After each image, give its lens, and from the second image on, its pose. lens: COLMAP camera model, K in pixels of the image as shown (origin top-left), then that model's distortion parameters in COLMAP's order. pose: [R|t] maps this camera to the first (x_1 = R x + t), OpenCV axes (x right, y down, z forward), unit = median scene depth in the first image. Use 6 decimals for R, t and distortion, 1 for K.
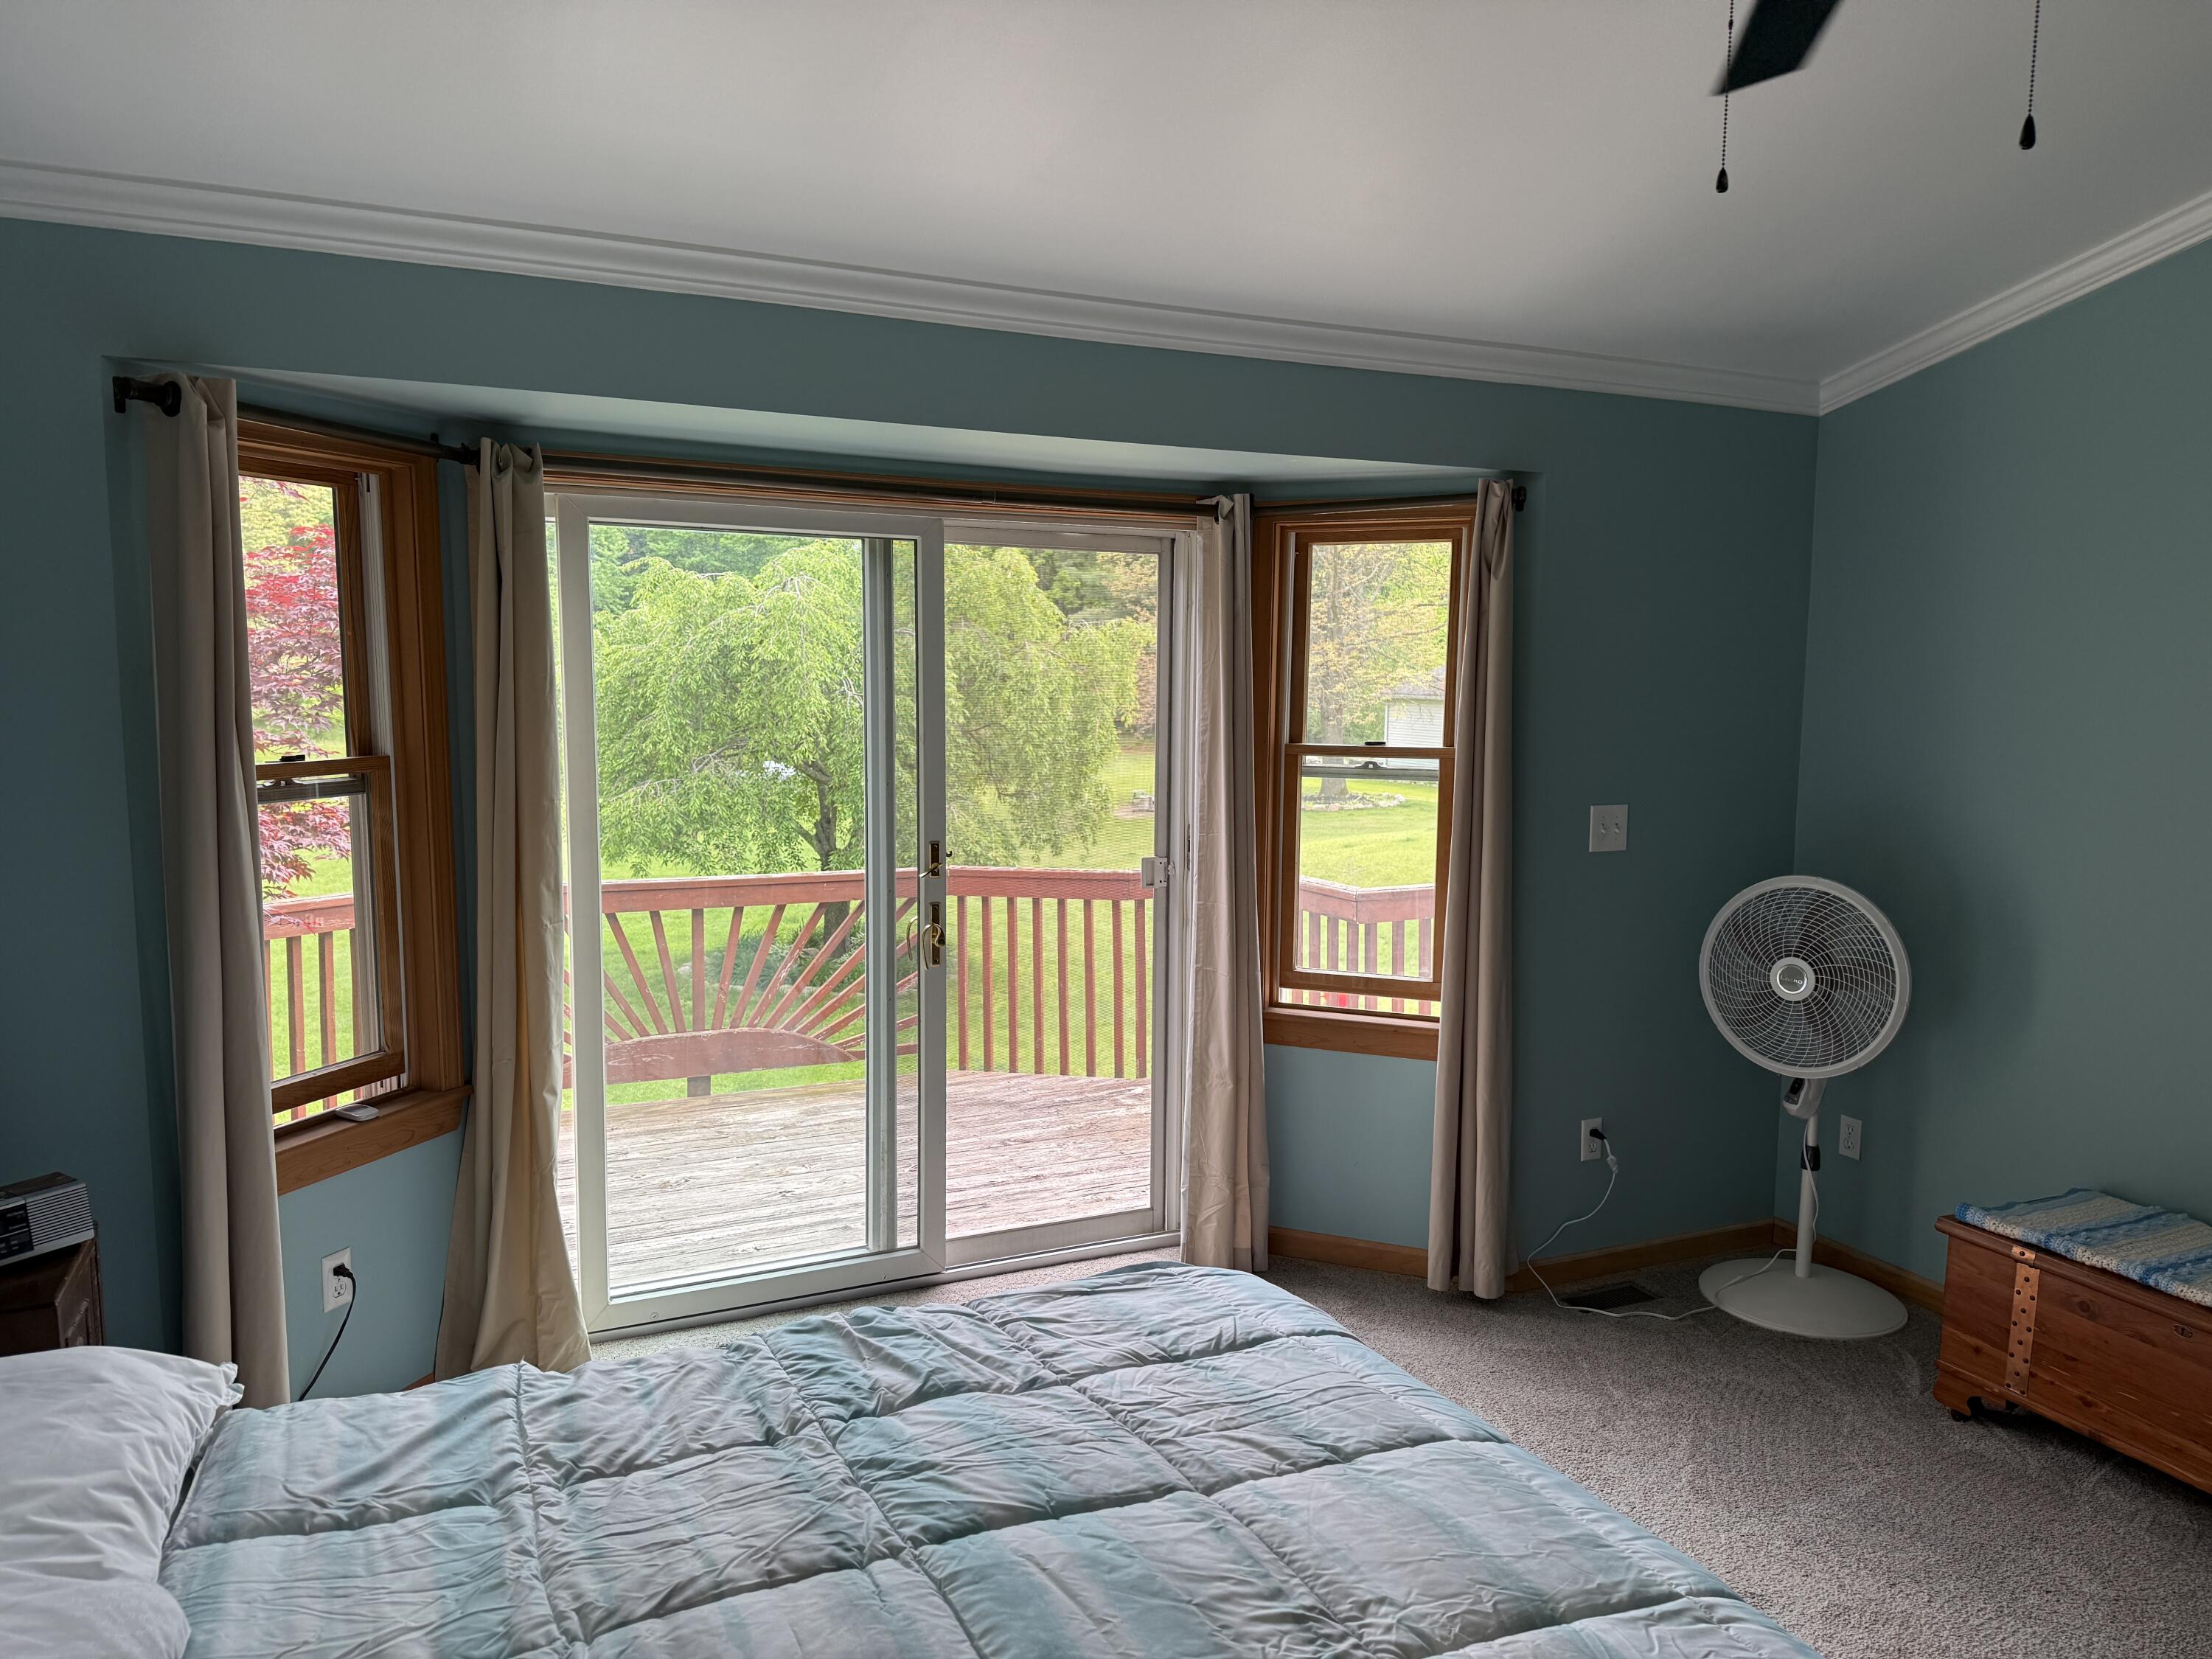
lens RADIAL K [[1502.7, 0, 1079.1], [0, 1502.7, 828.5], [0, 0, 1]] dist [0.105711, -0.129833]
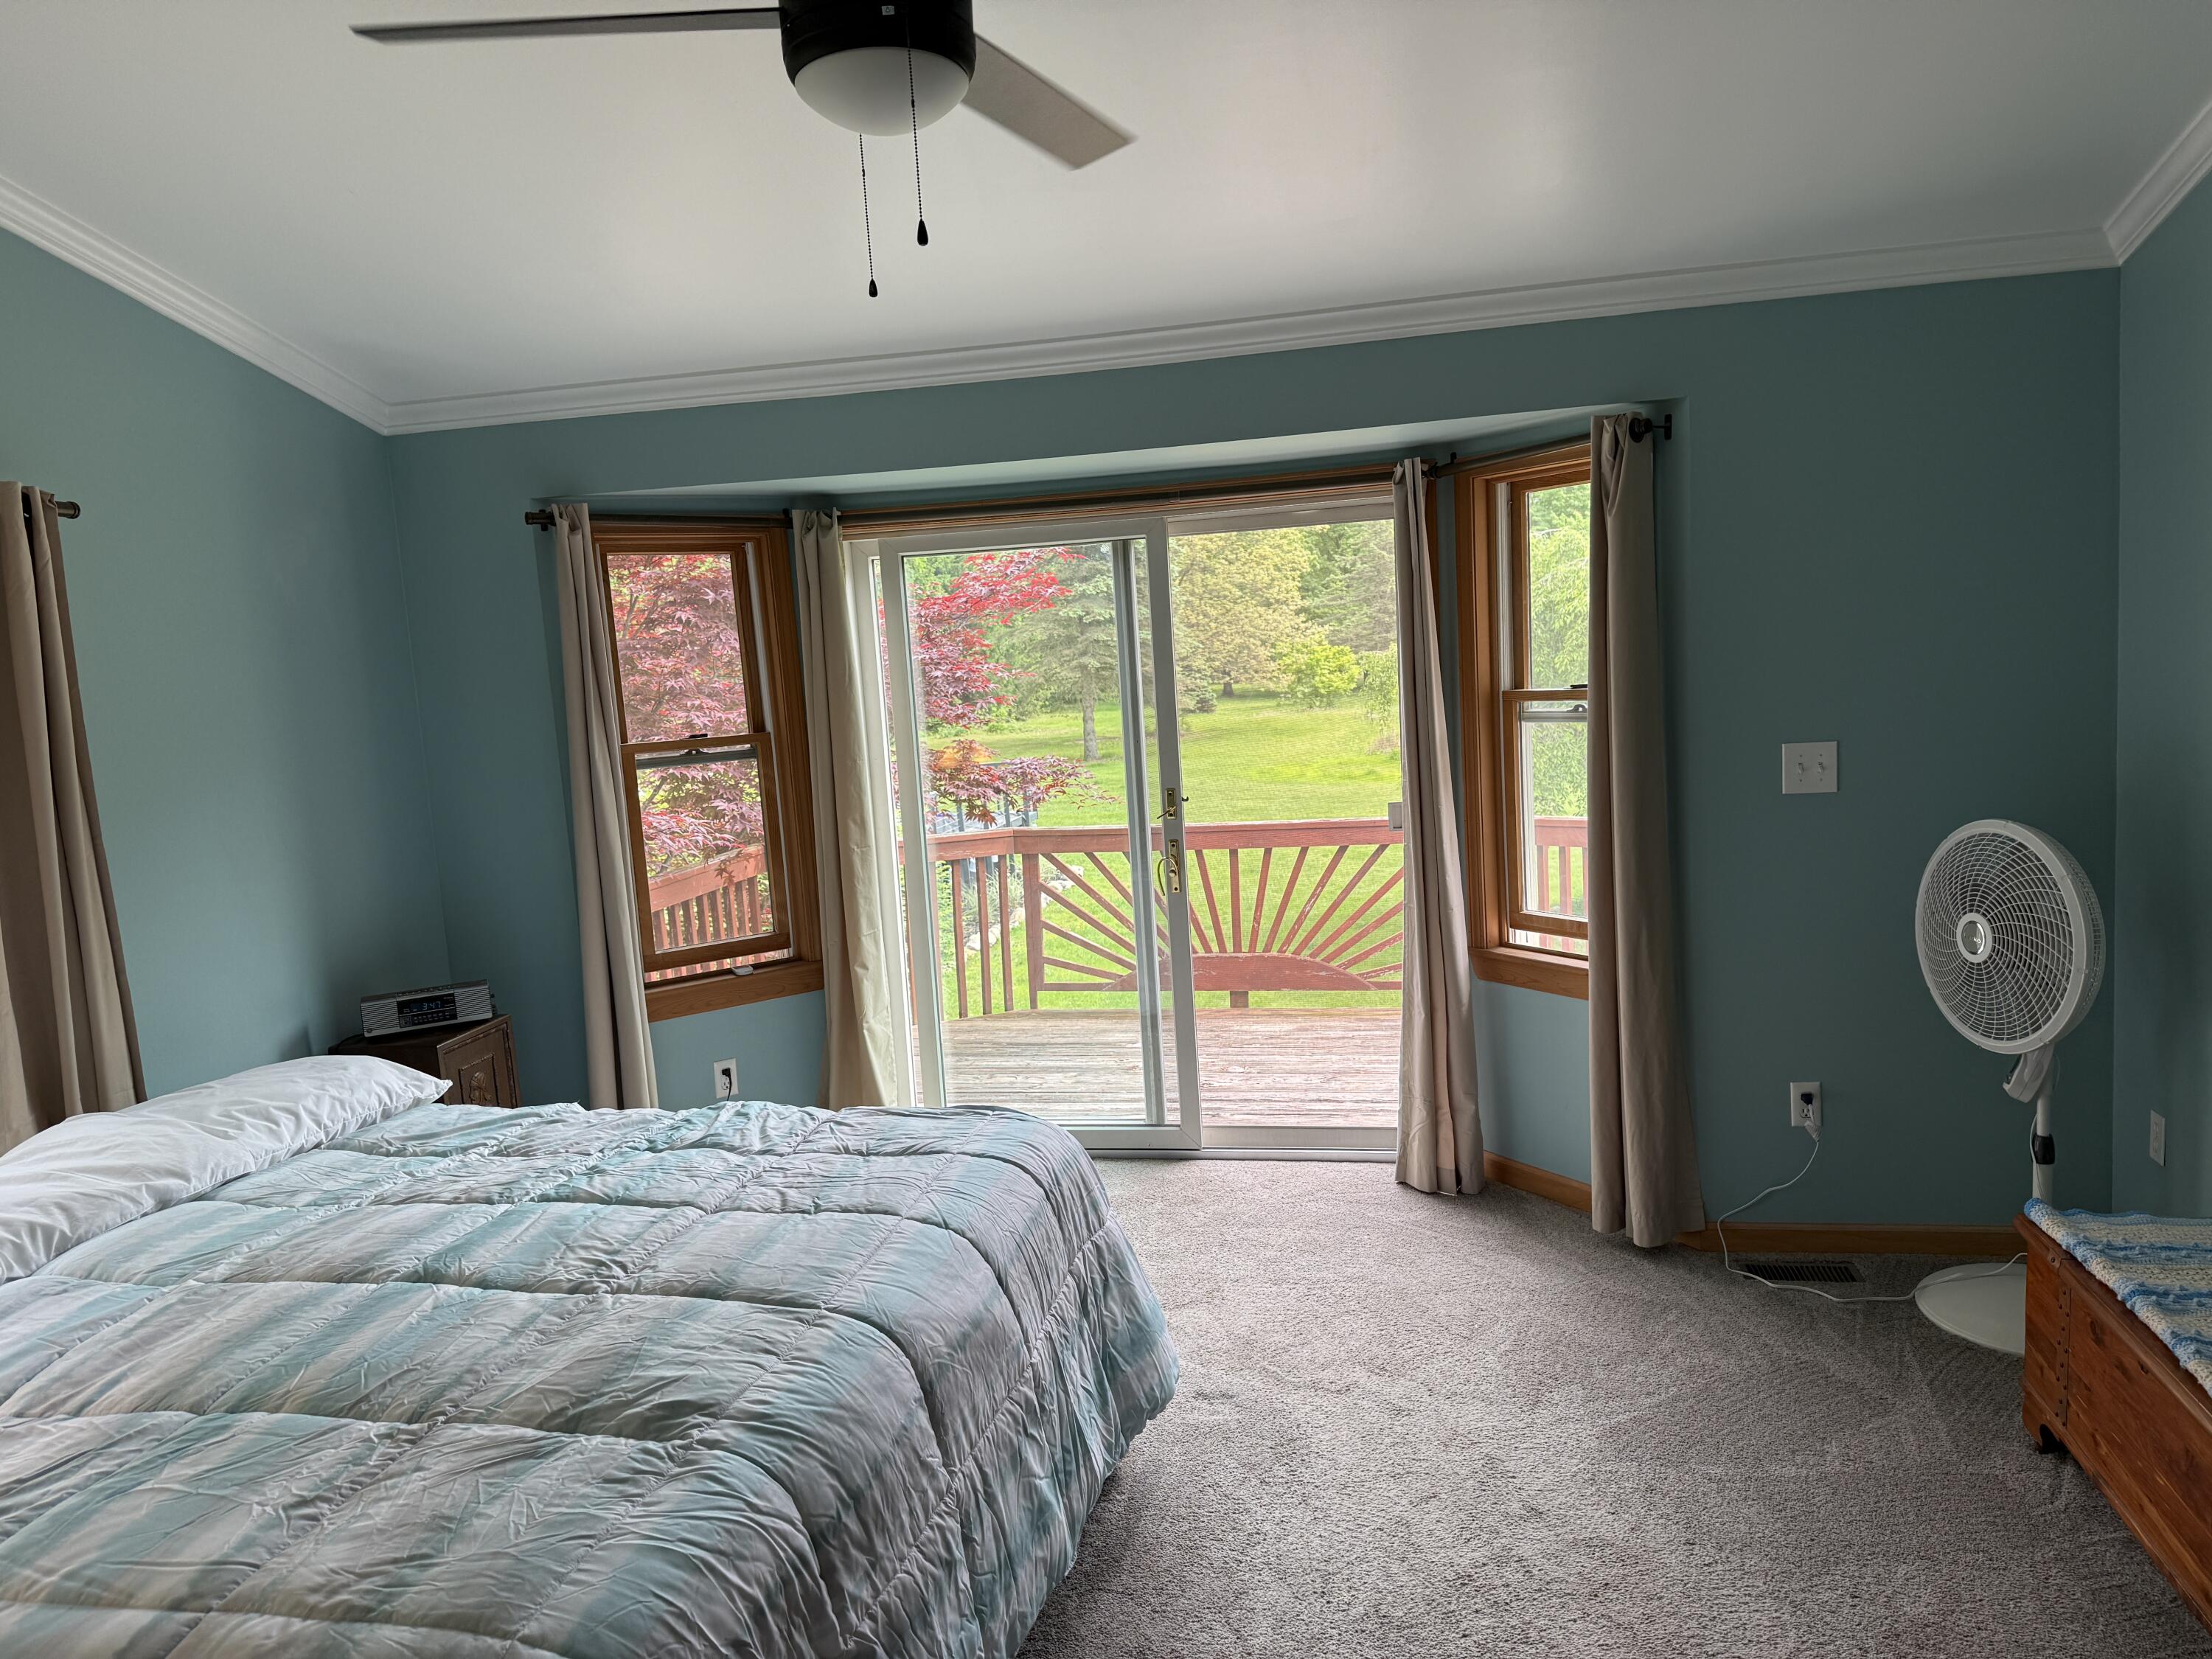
lens RADIAL K [[1480.0, 0, 1106.0], [0, 1480.0, 829.5], [0, 0, 1]] dist [0.112981, -0.126214]
pose [[0.815978, 0.009213, -0.578010, 0.556778], [0.008779, 0.999560, 0.028325, 0.007741], [0.578016, -0.028187, 0.815538, 0.011114]]
